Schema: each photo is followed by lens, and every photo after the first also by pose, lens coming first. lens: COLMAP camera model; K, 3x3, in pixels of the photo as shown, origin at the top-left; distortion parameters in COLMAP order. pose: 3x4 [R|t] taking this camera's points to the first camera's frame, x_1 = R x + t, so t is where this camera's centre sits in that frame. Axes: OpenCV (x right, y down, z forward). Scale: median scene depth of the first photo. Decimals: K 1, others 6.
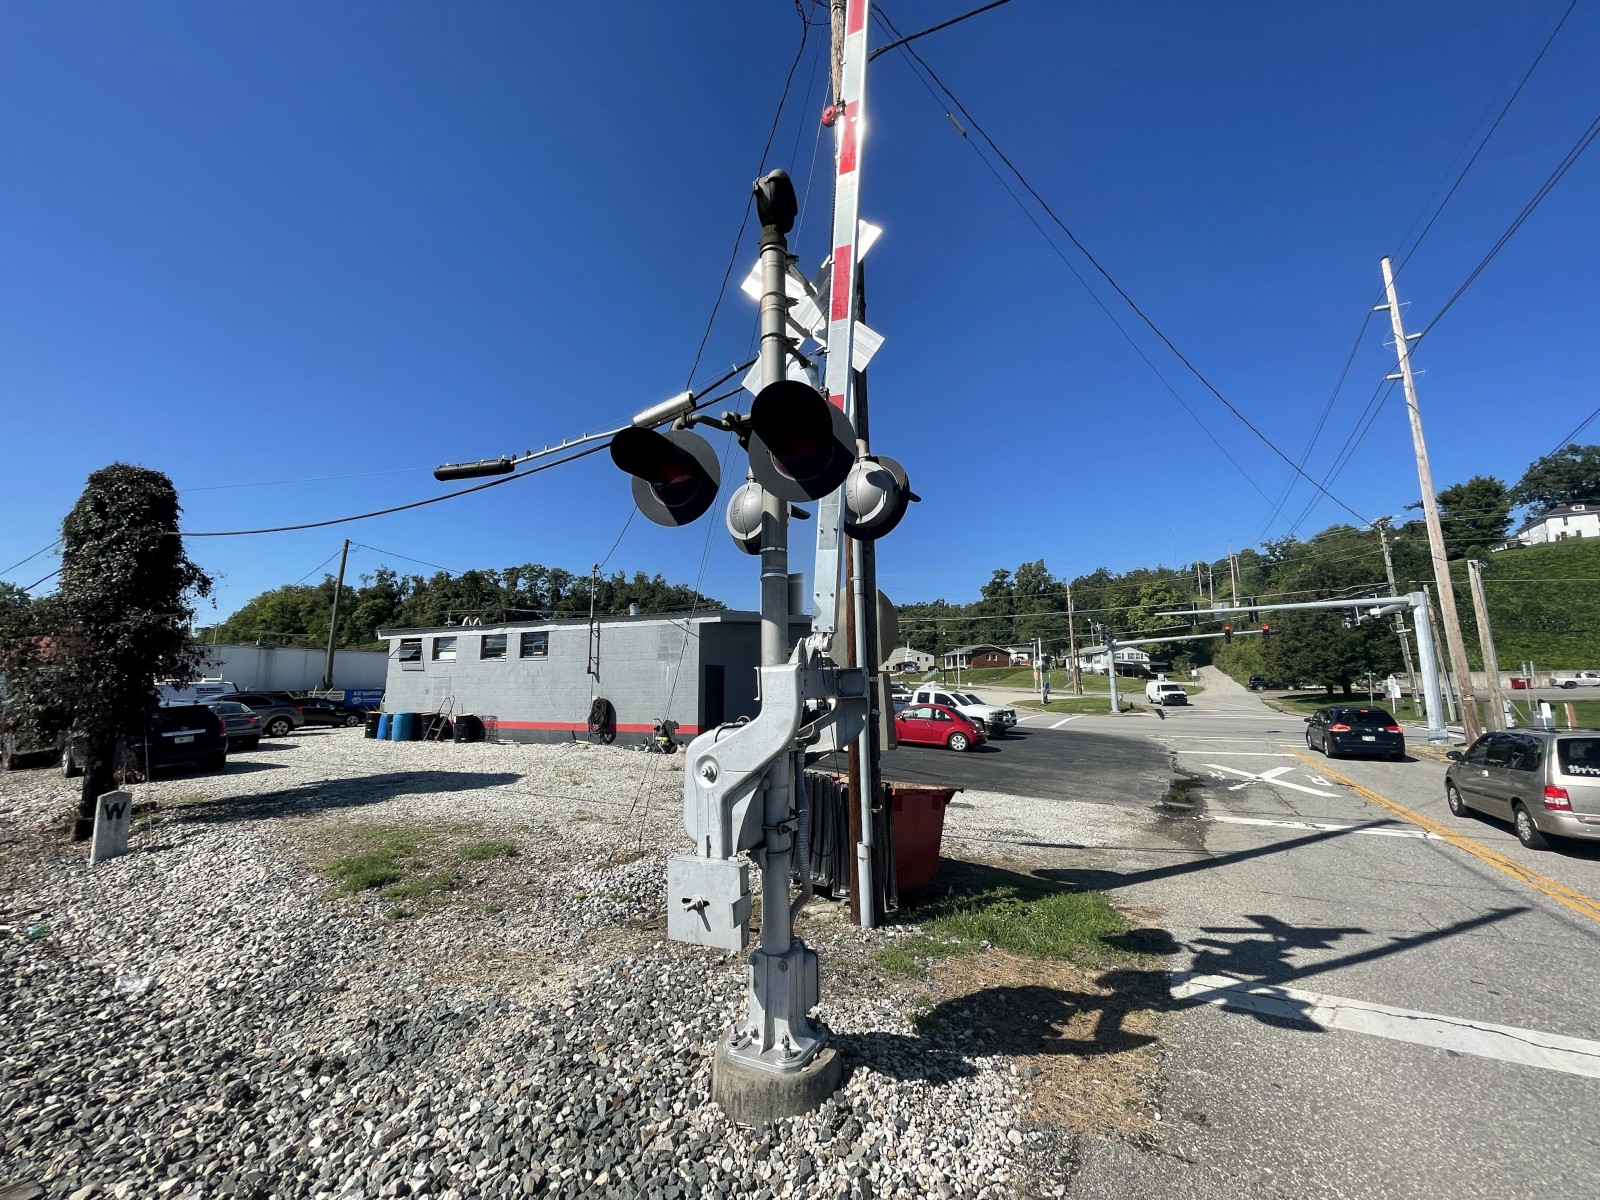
lens RADIAL K [[649.6, 0, 800.7], [0, 649.6, 598.9], [0, 0, 1]] dist [-0.001698, -0.000477]
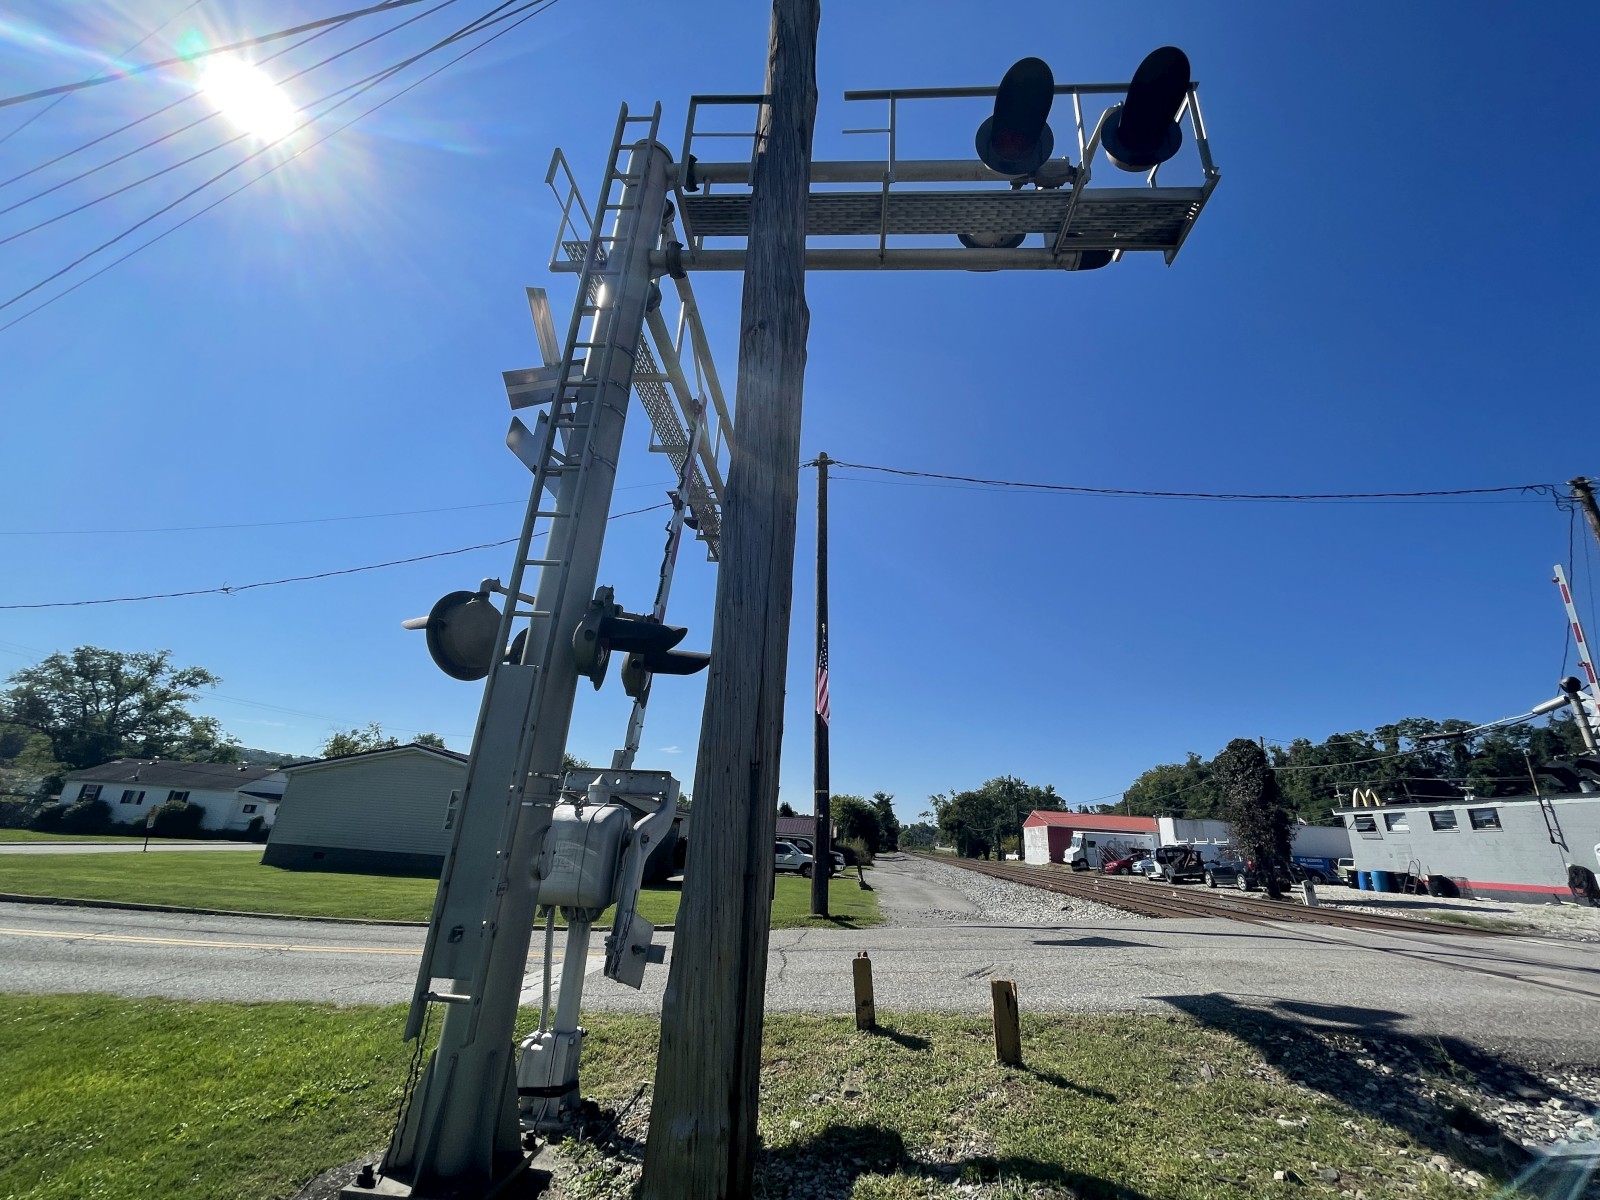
lens RADIAL K [[649.6, 0, 805.2], [0, 649.6, 597.0], [0, 0, 1]] dist [-0.001698, -0.000477]
pose [[0.420330, -0.295373, -0.857949, 0.224748], [0.065285, 0.952927, -0.296087, -0.049693], [0.905020, 0.068443, 0.419828, -0.698009]]
